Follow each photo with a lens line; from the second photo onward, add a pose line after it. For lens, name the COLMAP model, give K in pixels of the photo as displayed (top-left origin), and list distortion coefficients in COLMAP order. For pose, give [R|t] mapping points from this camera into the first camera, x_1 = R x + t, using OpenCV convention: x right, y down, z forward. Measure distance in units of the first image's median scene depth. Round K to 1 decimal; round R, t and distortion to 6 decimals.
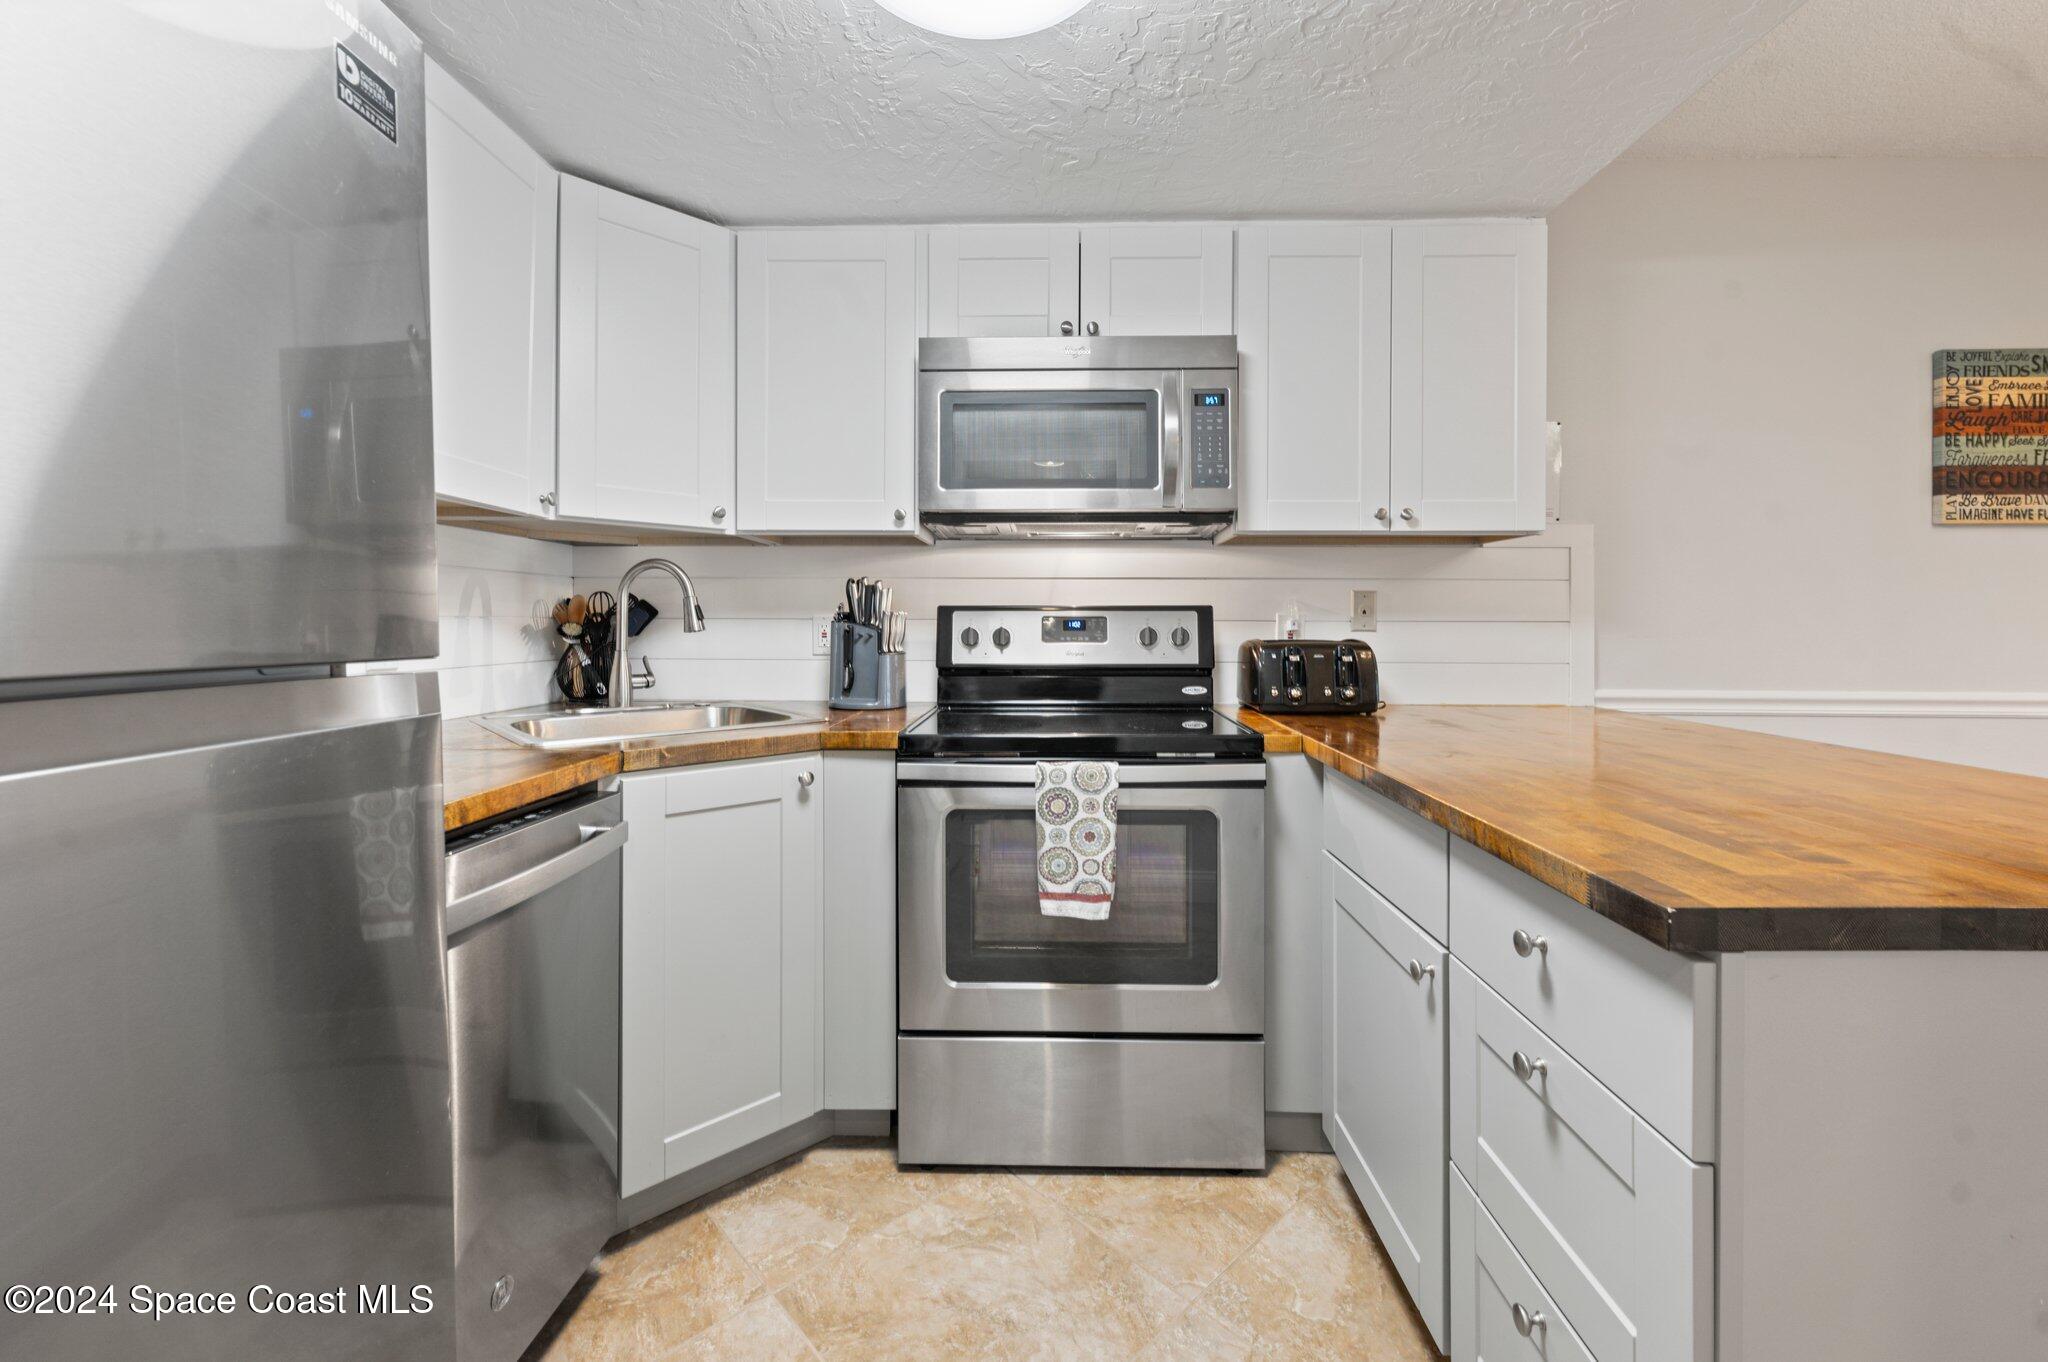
lens RADIAL K [[835.2, 0, 1030.7], [0, 835.2, 621.6], [0, 0, 1]] dist [-0.000124, 0.000057]
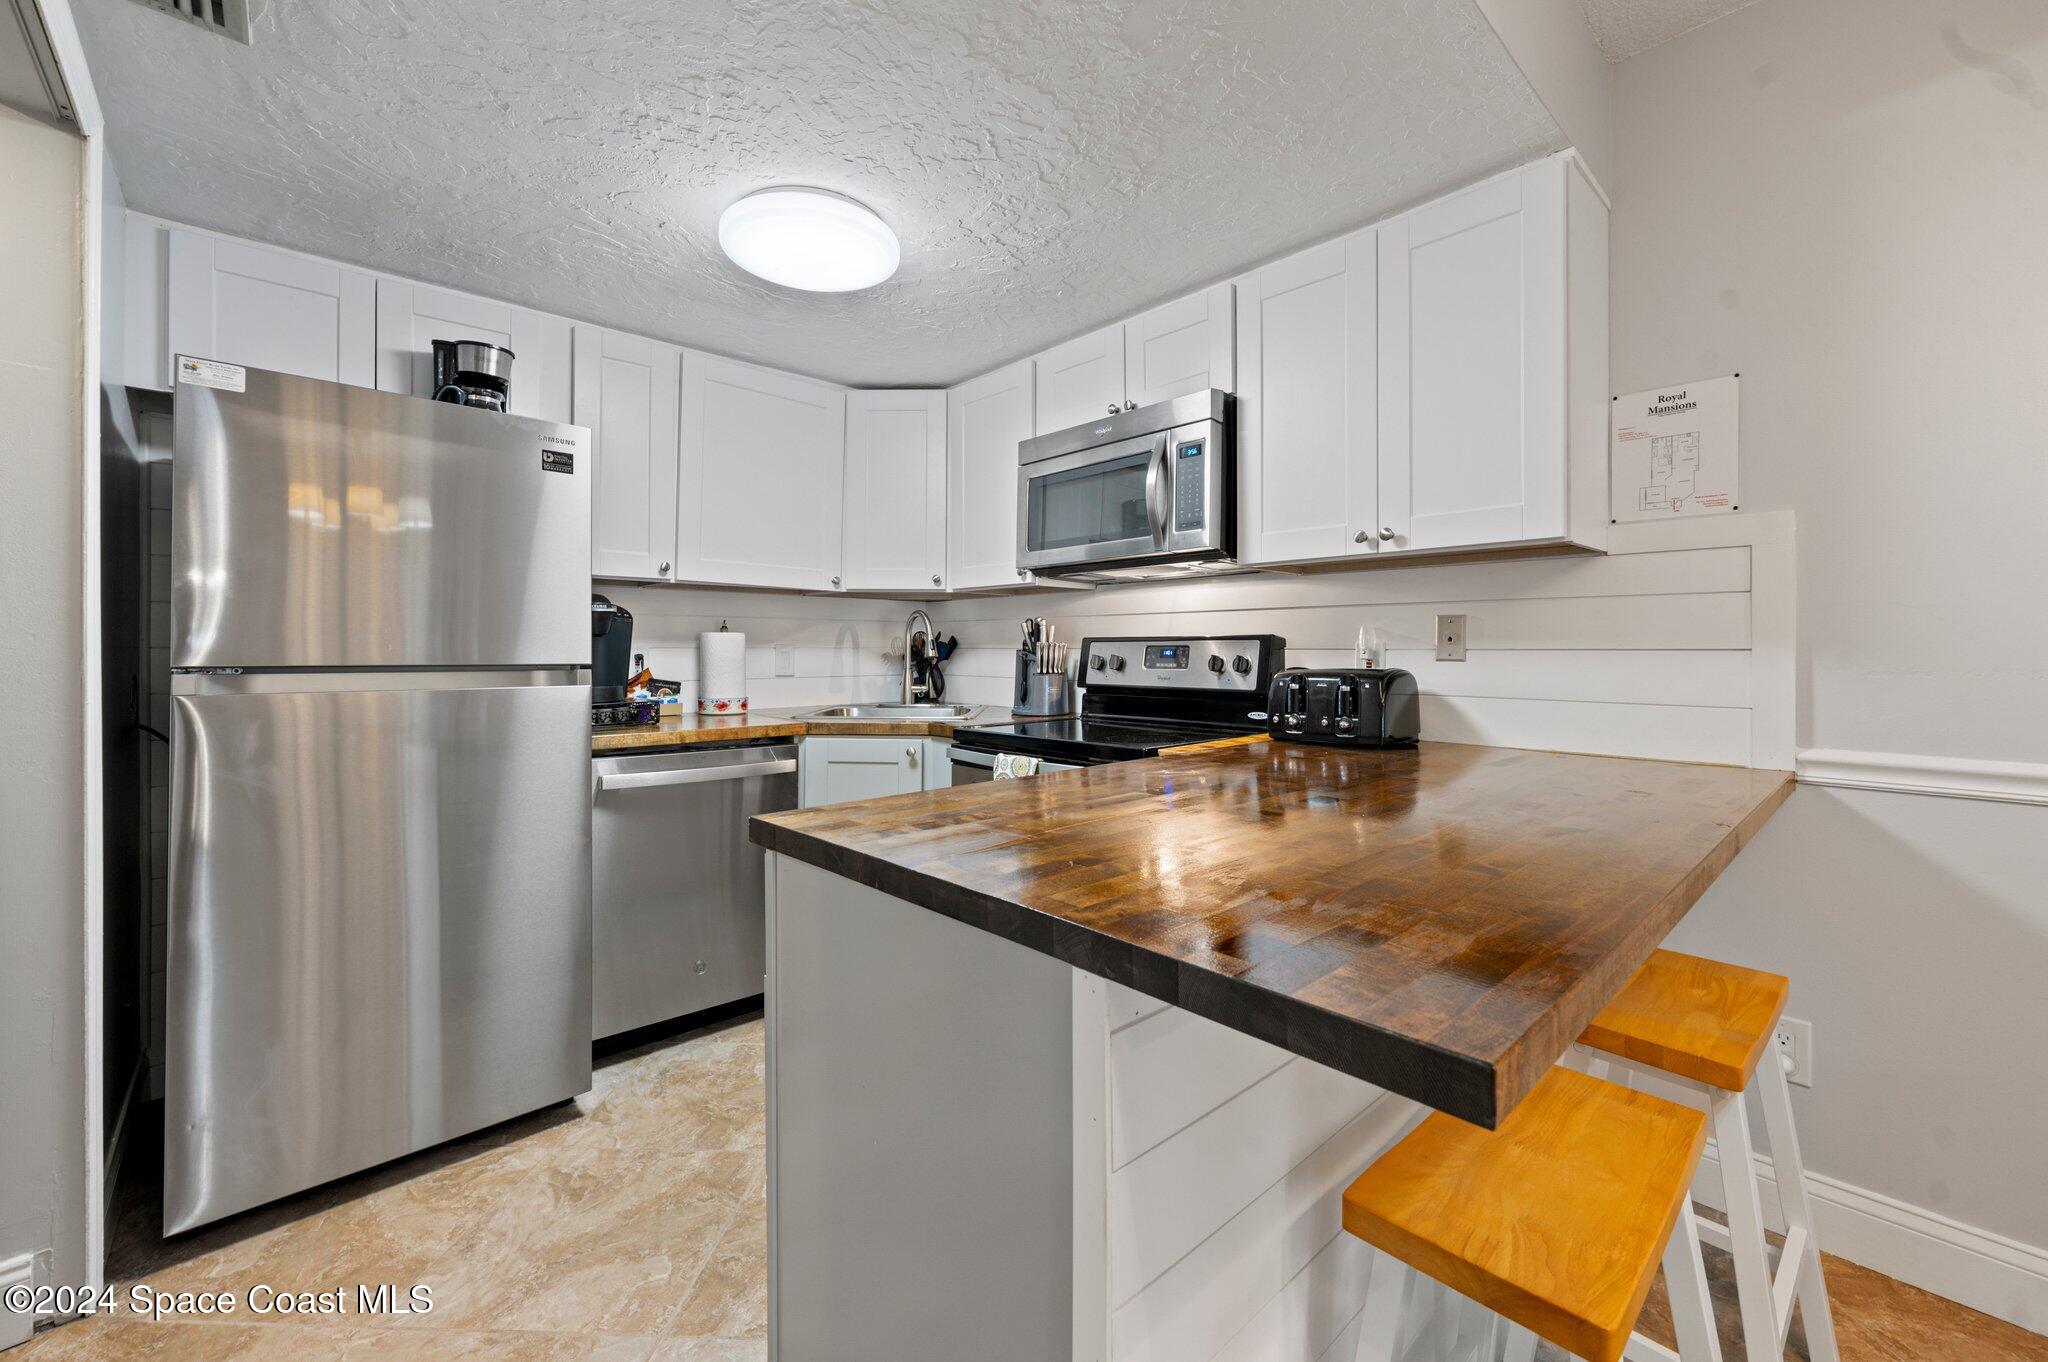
lens RADIAL K [[823.6, 0, 1029.9], [0, 823.6, 644.6], [0, 0, 1]] dist [-0.002358, 0.000038]
pose [[0.696518, -0.006179, -0.717512, 0.827300], [0.000286, 0.999965, -0.008334, 0.001887], [0.717539, 0.005600, 0.696496, 0.079021]]
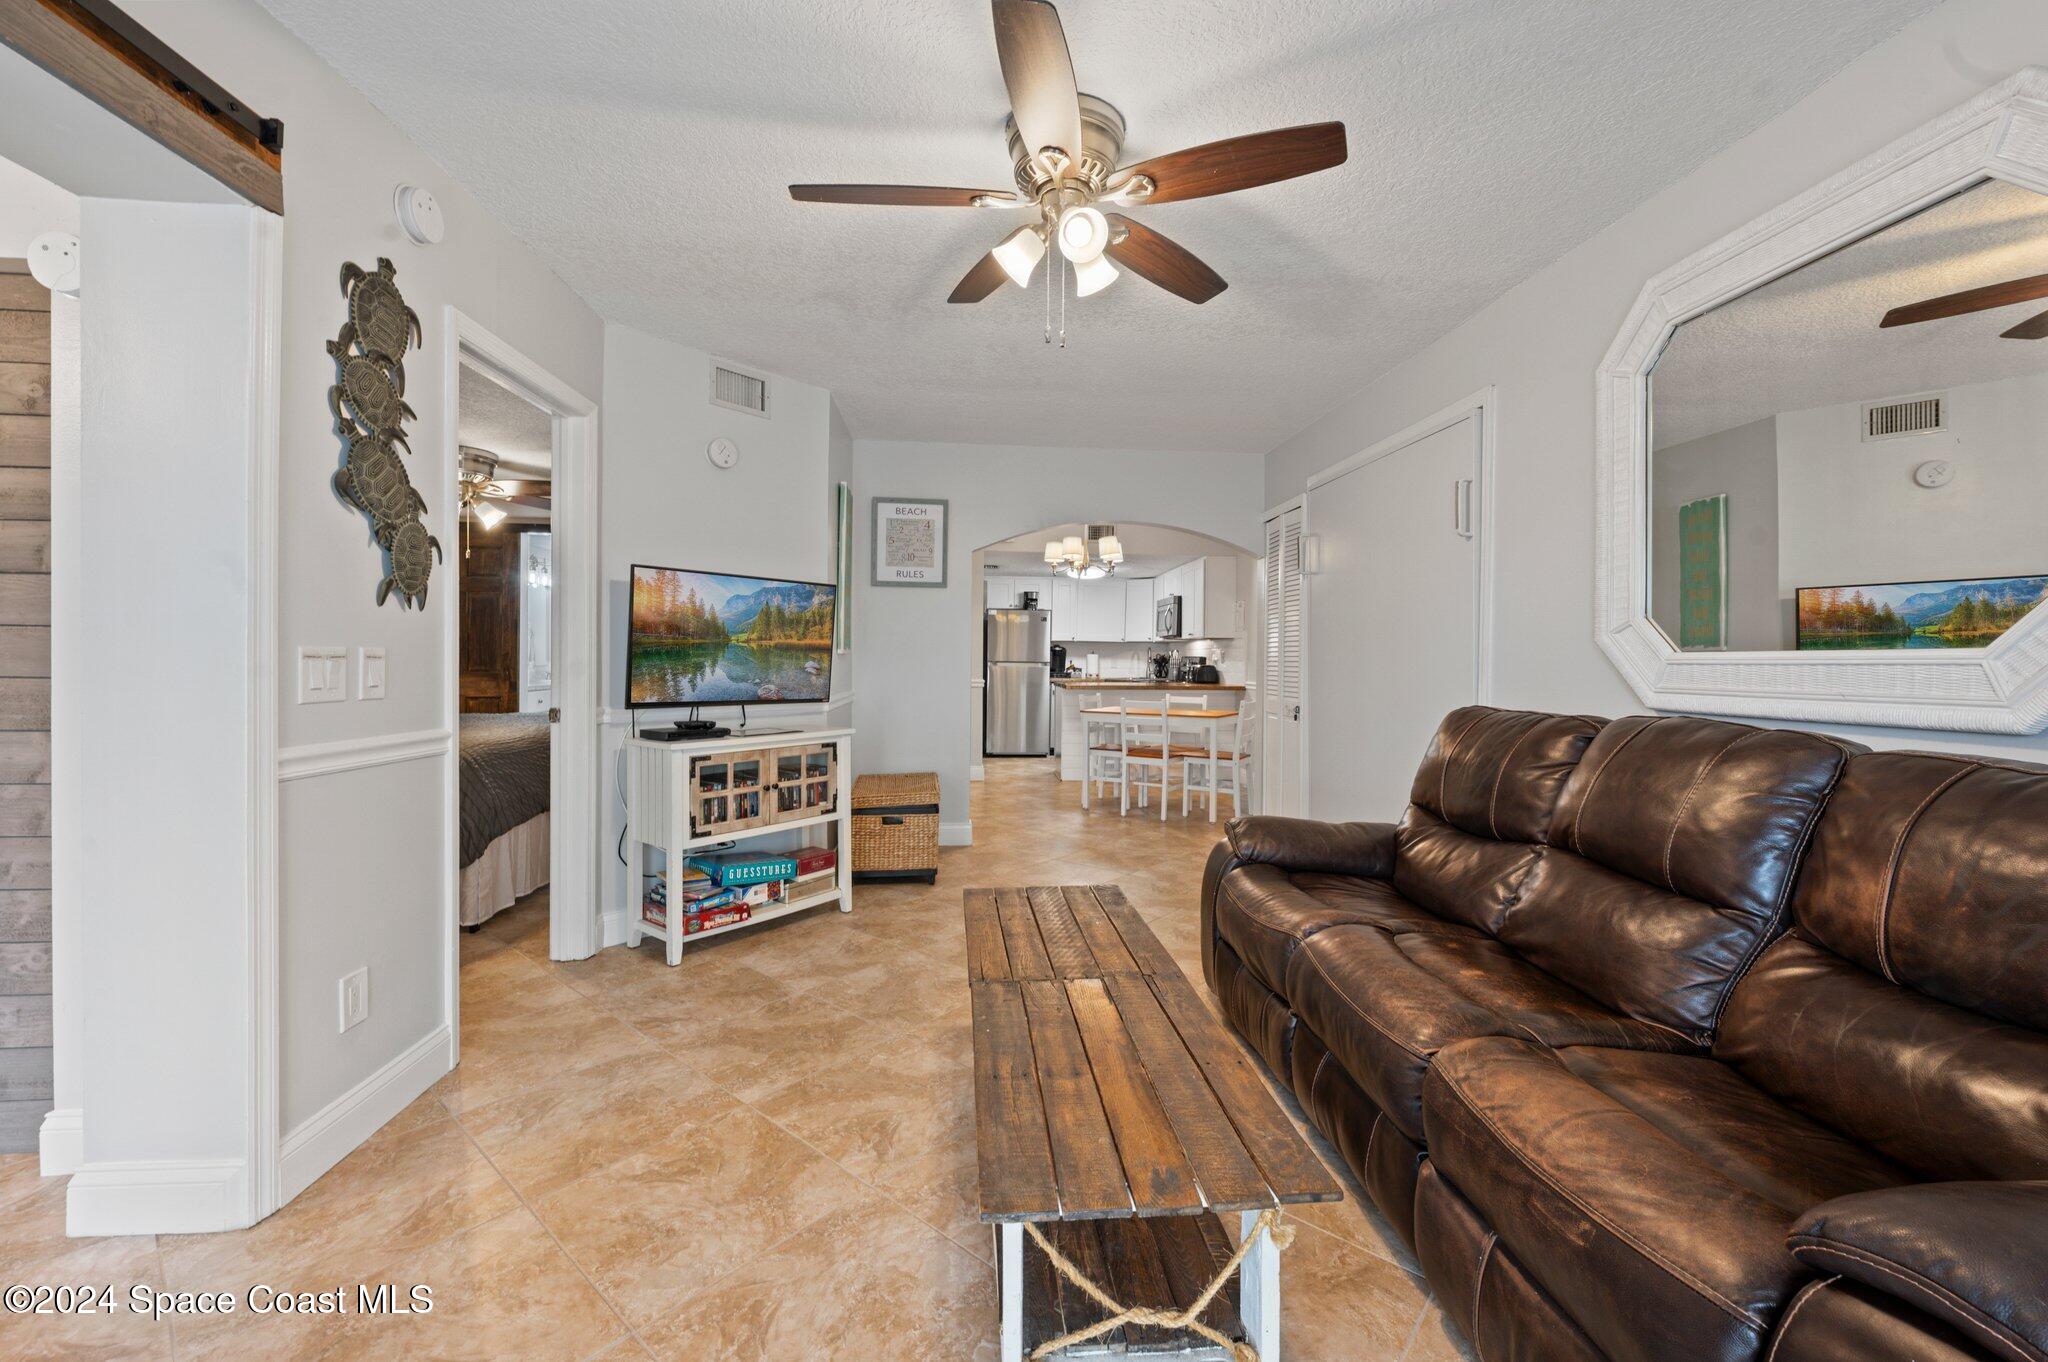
lens RADIAL K [[823.6, 0, 1029.9], [0, 823.6, 644.6], [0, 0, 1]] dist [-0.002358, 0.000038]
pose [[0.114166, -0.022441, -0.993208, 4.481553], [-0.000772, 0.999743, -0.022677, 0.024148], [0.993461, 0.003356, 0.114120, -0.267655]]
